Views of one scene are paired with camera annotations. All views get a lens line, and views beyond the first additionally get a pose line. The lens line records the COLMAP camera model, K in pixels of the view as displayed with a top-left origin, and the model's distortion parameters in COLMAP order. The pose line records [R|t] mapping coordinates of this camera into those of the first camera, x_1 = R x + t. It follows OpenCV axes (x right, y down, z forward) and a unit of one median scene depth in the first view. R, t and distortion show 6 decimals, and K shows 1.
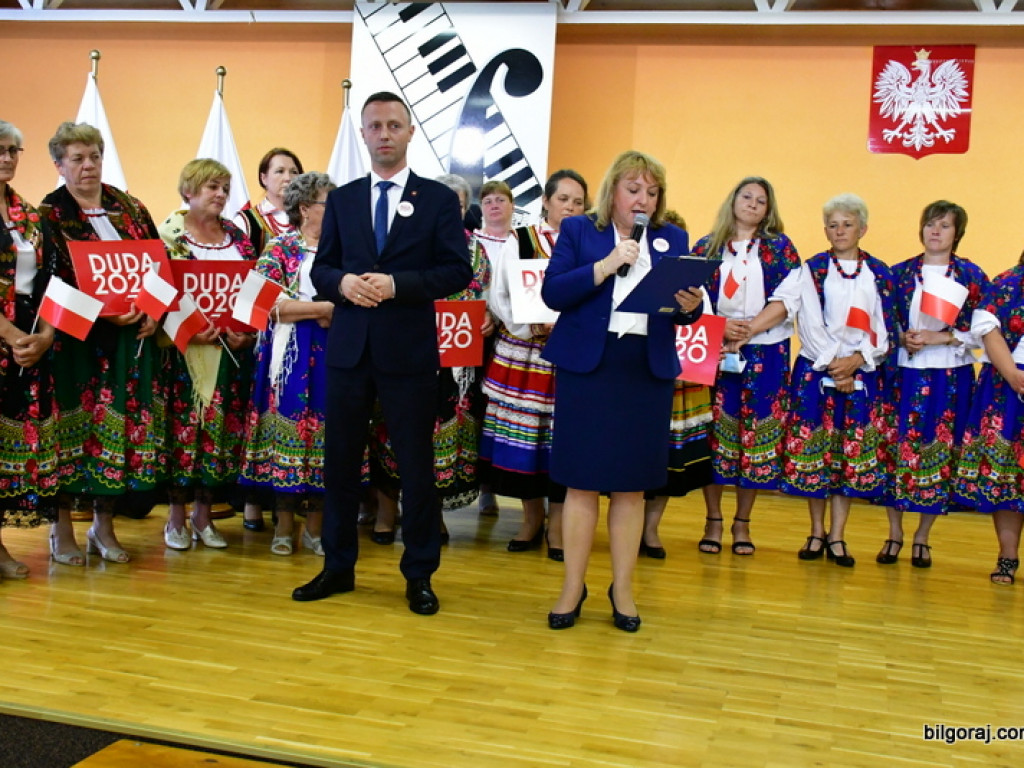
lens RADIAL K [[1293.5, 0, 502.1], [0, 1293.5, 375.1], [0, 0, 1]] dist [0.013744, 0.000000]
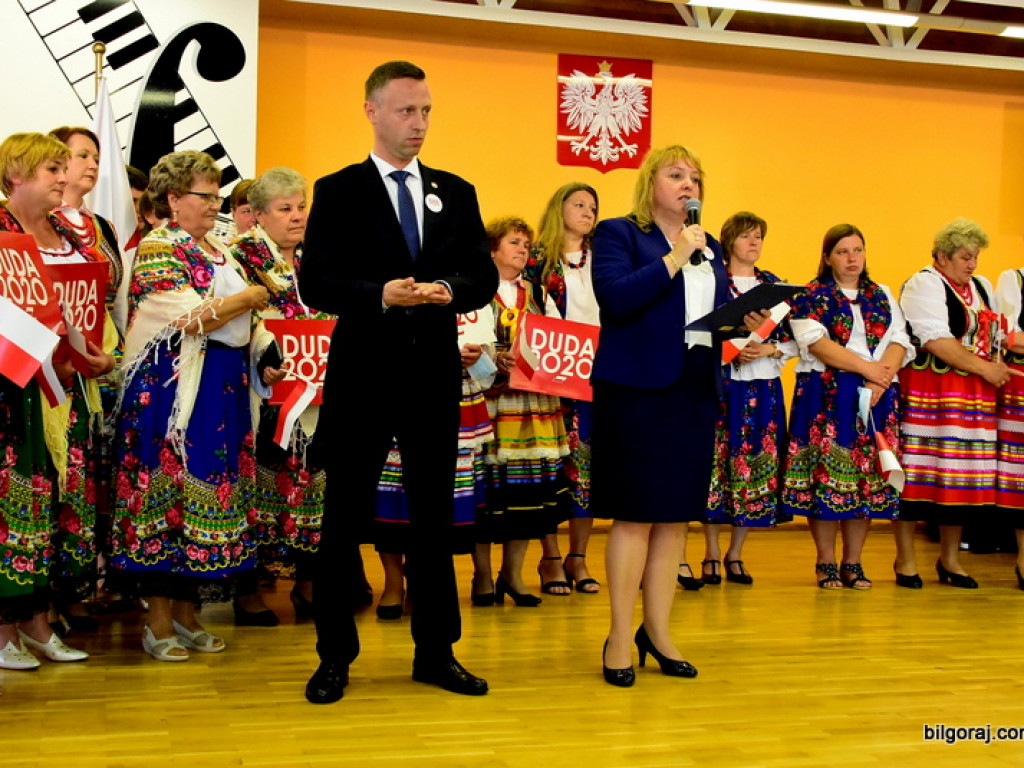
lens RADIAL K [[1448.7, 0, 520.6], [0, 1448.7, 387.9], [0, 0, 1]] dist [0.019997, 0.000000]
pose [[0.847420, -0.045069, 0.529006, -0.394642], [0.058258, 0.998267, -0.008275, -0.000858], [-0.527717, 0.037831, 0.848578, 0.145918]]
